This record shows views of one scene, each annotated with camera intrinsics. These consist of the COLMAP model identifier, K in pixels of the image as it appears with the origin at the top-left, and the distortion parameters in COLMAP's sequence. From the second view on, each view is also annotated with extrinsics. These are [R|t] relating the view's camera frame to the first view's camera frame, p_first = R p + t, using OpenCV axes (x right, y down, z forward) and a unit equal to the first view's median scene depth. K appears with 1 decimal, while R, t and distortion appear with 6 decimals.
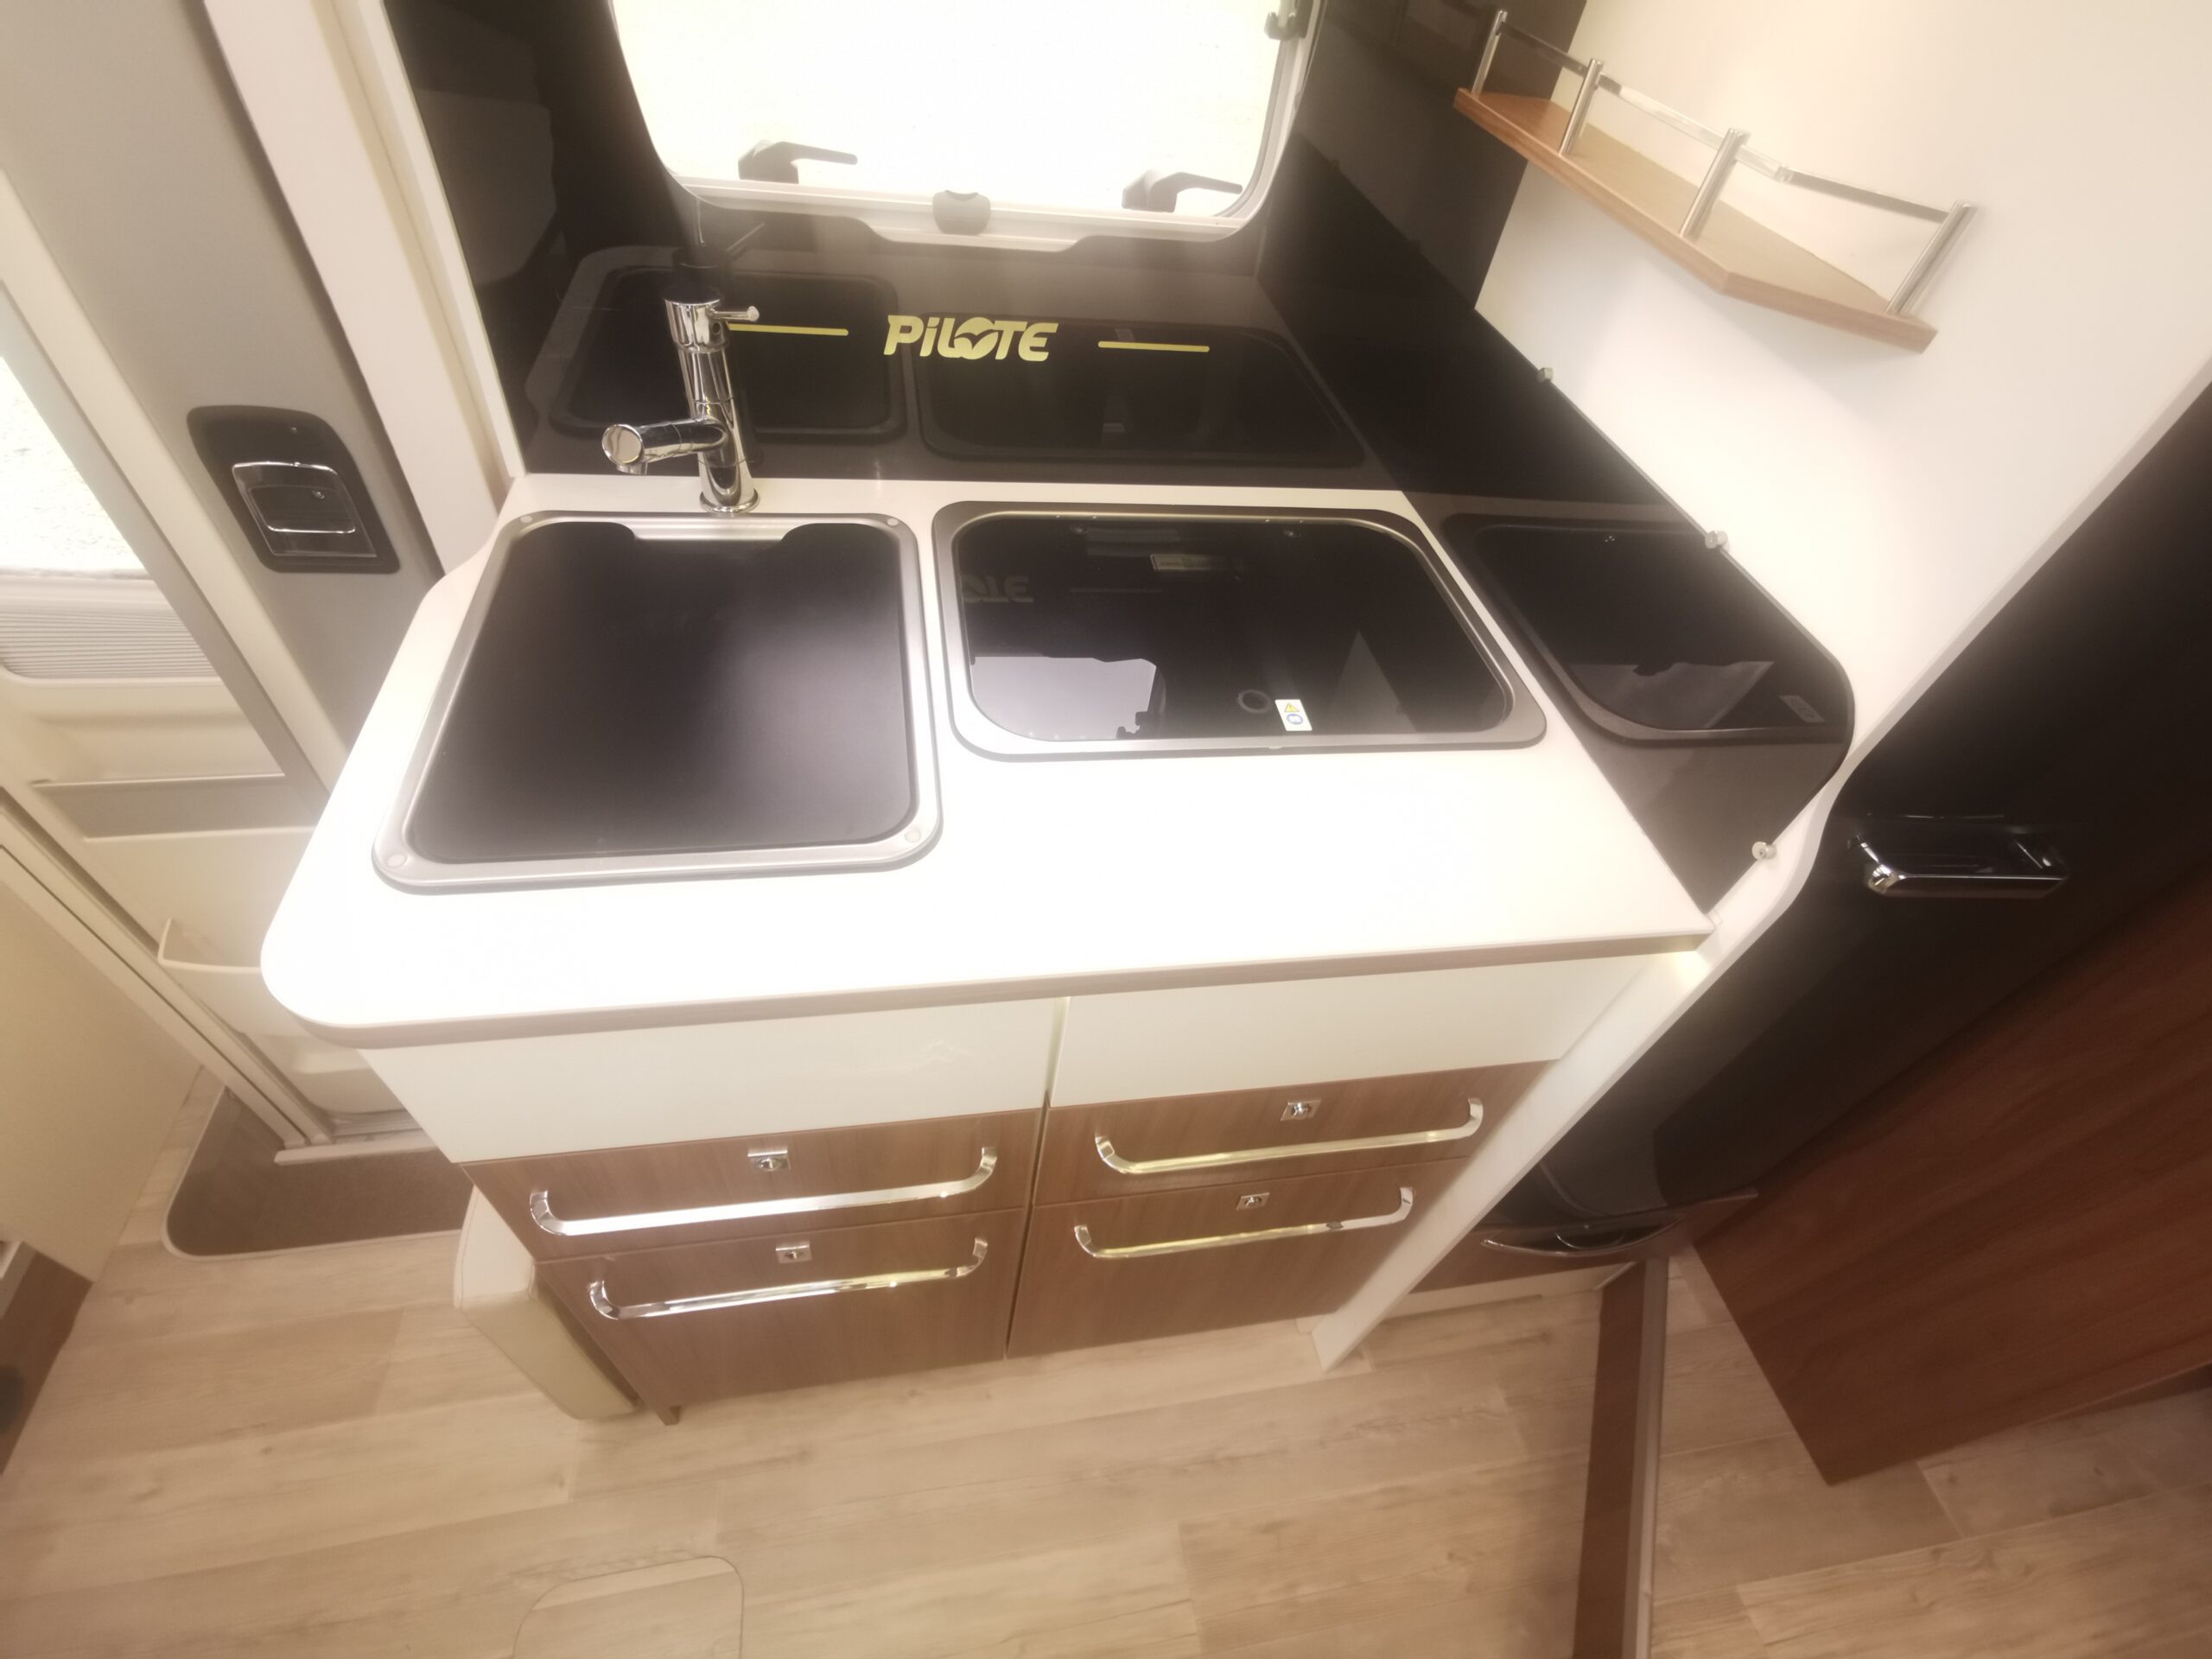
lens RADIAL K [[1014.5, 0, 1102.3], [0, 1014.5, 833.7], [0, 0, 1]] dist [0.003443, 0.000594]
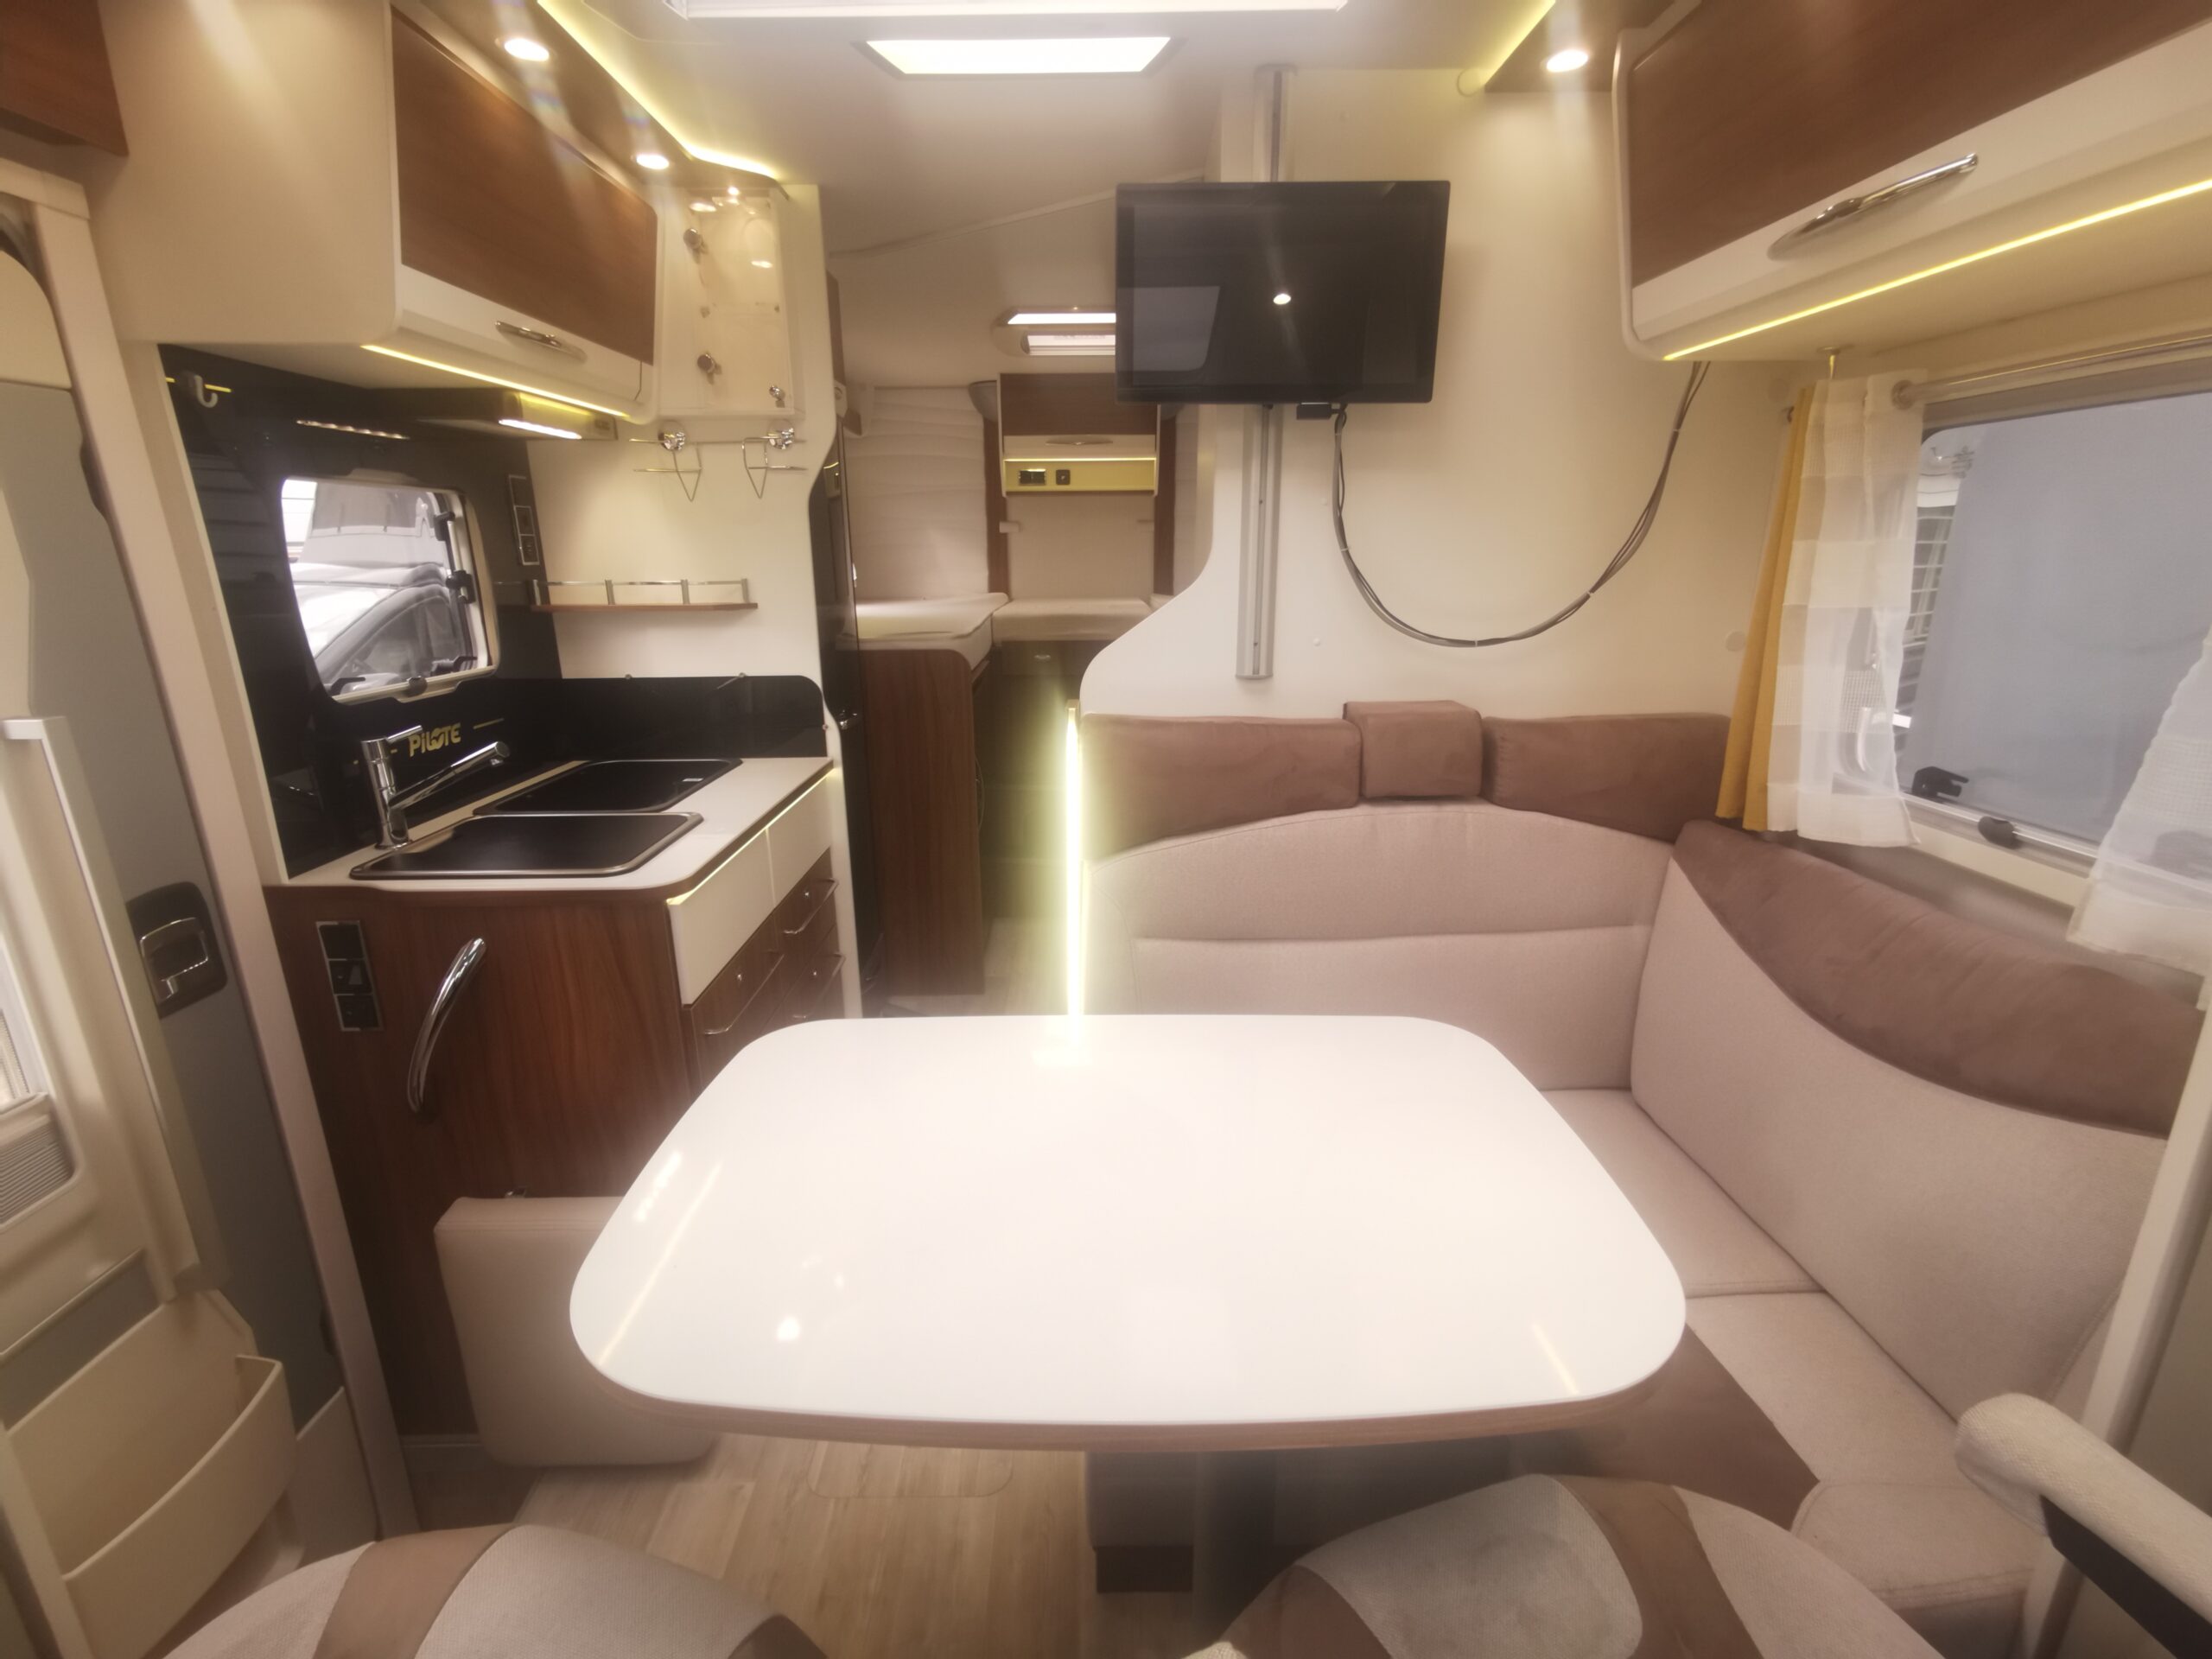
lens RADIAL K [[1014.5, 0, 1111.6], [0, 1014.5, 826.7], [0, 0, 1]] dist [0.003443, 0.000594]
pose [[0.140961, -0.373492, 0.916861, -1.877752], [0.748734, 0.646117, 0.148089, 0.343427], [-0.647710, 0.665610, 0.370724, -0.525356]]
